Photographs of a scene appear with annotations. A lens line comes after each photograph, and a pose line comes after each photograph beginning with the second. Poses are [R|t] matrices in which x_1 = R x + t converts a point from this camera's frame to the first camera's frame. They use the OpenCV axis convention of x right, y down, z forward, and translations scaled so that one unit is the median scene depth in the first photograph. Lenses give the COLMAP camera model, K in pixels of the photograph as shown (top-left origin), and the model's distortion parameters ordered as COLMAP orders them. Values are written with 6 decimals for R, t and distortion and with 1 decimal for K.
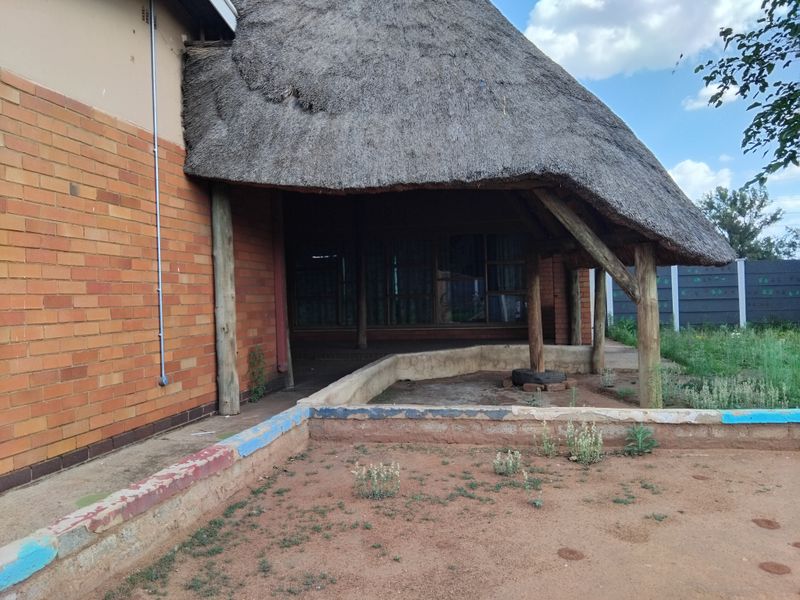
lens RADIAL K [[602.1, 0, 399.7], [0, 602.1, 297.9], [0, 0, 1]] dist [-0.007346, -0.009077]
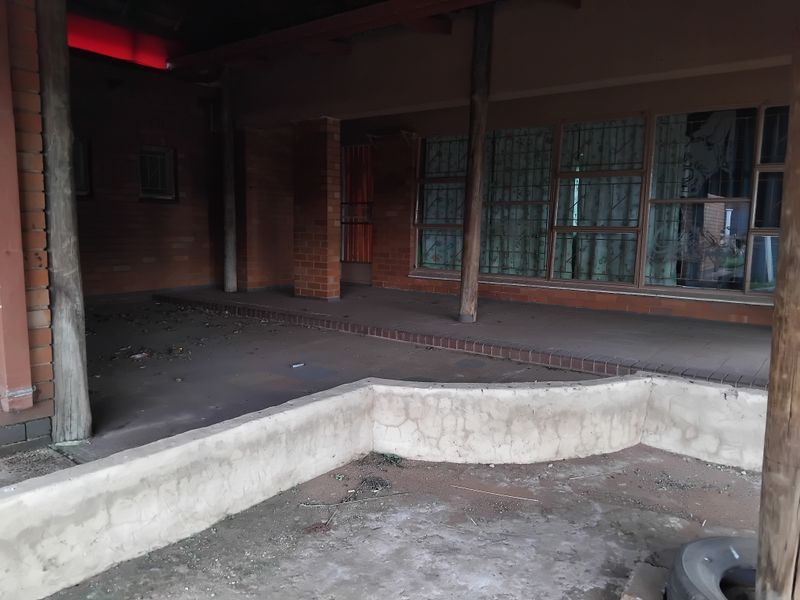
lens RADIAL K [[602.1, 0, 399.3], [0, 602.1, 305.0], [0, 0, 1]] dist [-0.007346, -0.009077]
pose [[0.893913, 0.100842, -0.436751, 0.120098], [-0.043075, 0.989182, 0.140230, -0.005385], [0.446167, -0.106540, 0.888586, 0.488100]]
